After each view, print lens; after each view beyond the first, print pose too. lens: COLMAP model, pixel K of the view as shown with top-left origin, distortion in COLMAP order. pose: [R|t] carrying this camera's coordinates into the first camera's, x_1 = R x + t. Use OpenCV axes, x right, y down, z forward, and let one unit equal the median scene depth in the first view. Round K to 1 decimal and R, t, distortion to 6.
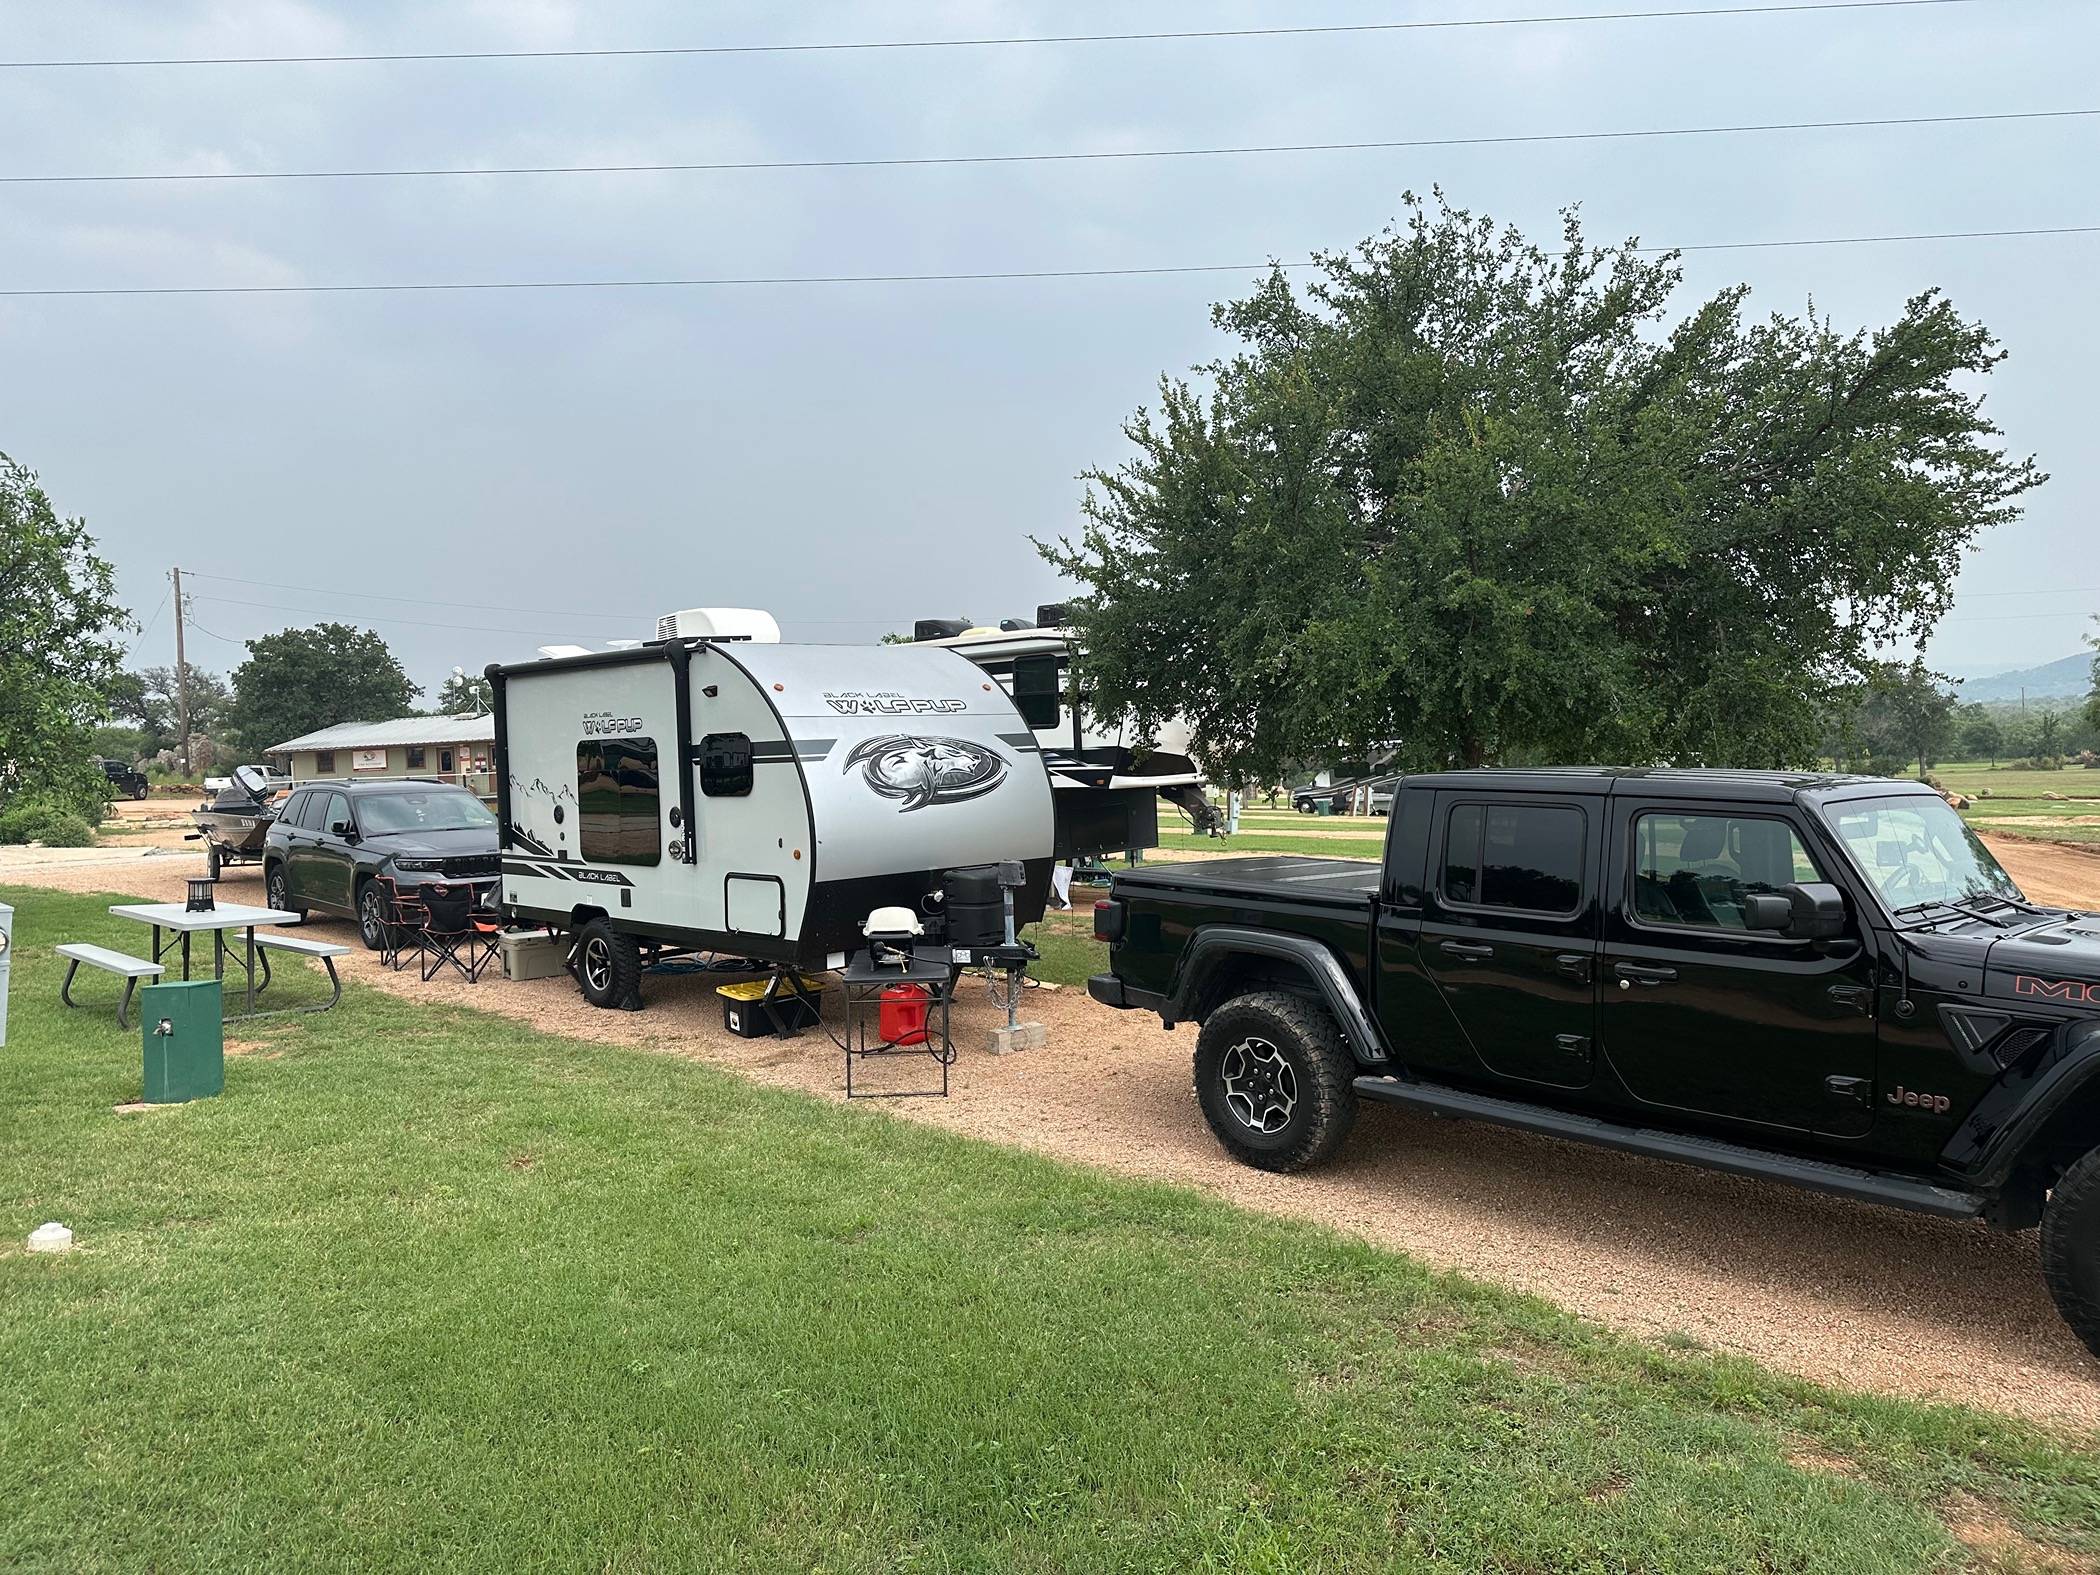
lens RADIAL K [[1560.3, 0, 1050.0], [0, 1560.3, 787.5], [0, 0, 1]] dist [0.132355, -0.197472]
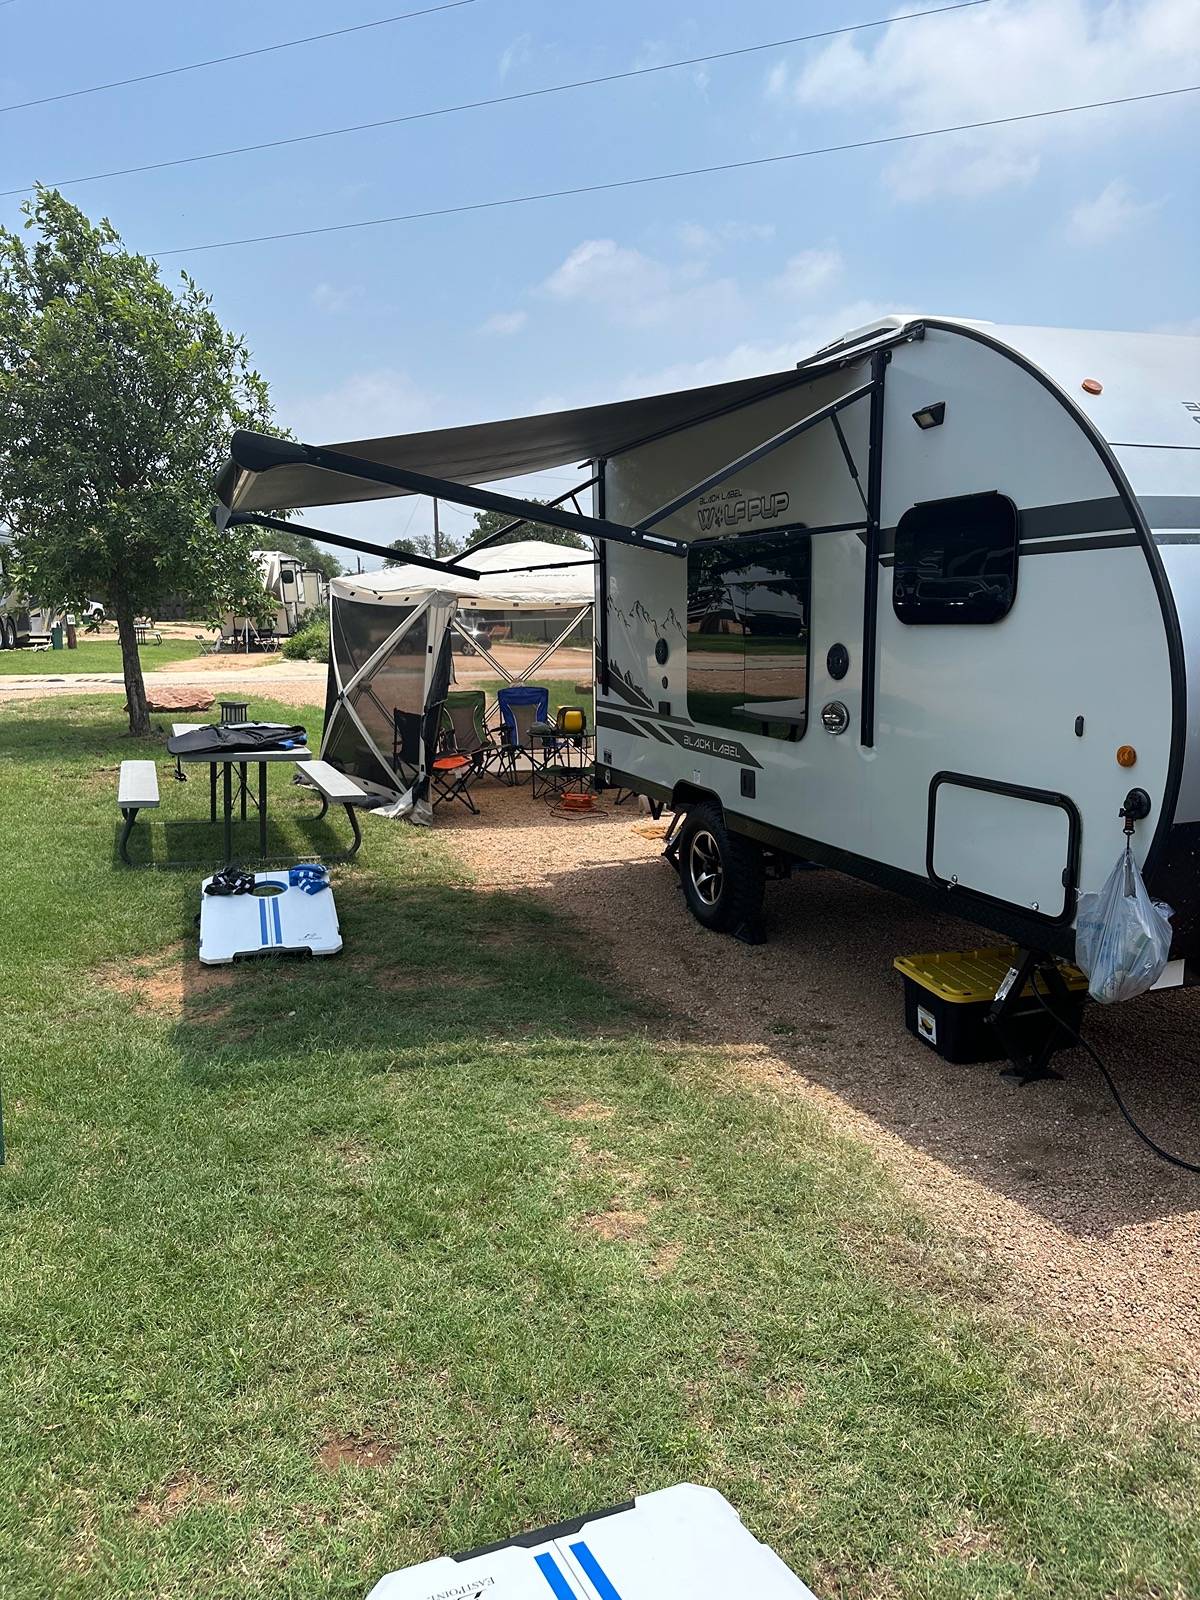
lens RADIAL K [[1188.8, 0, 600.0], [0, 1188.8, 800.0], [0, 0, 1]] dist [0.132355, -0.197472]
pose [[0.927944, 0.076936, -0.364692, -0.154742], [-0.026030, 0.989452, 0.142504, 0.008633], [0.371809, -0.122743, 0.920159, 0.554300]]
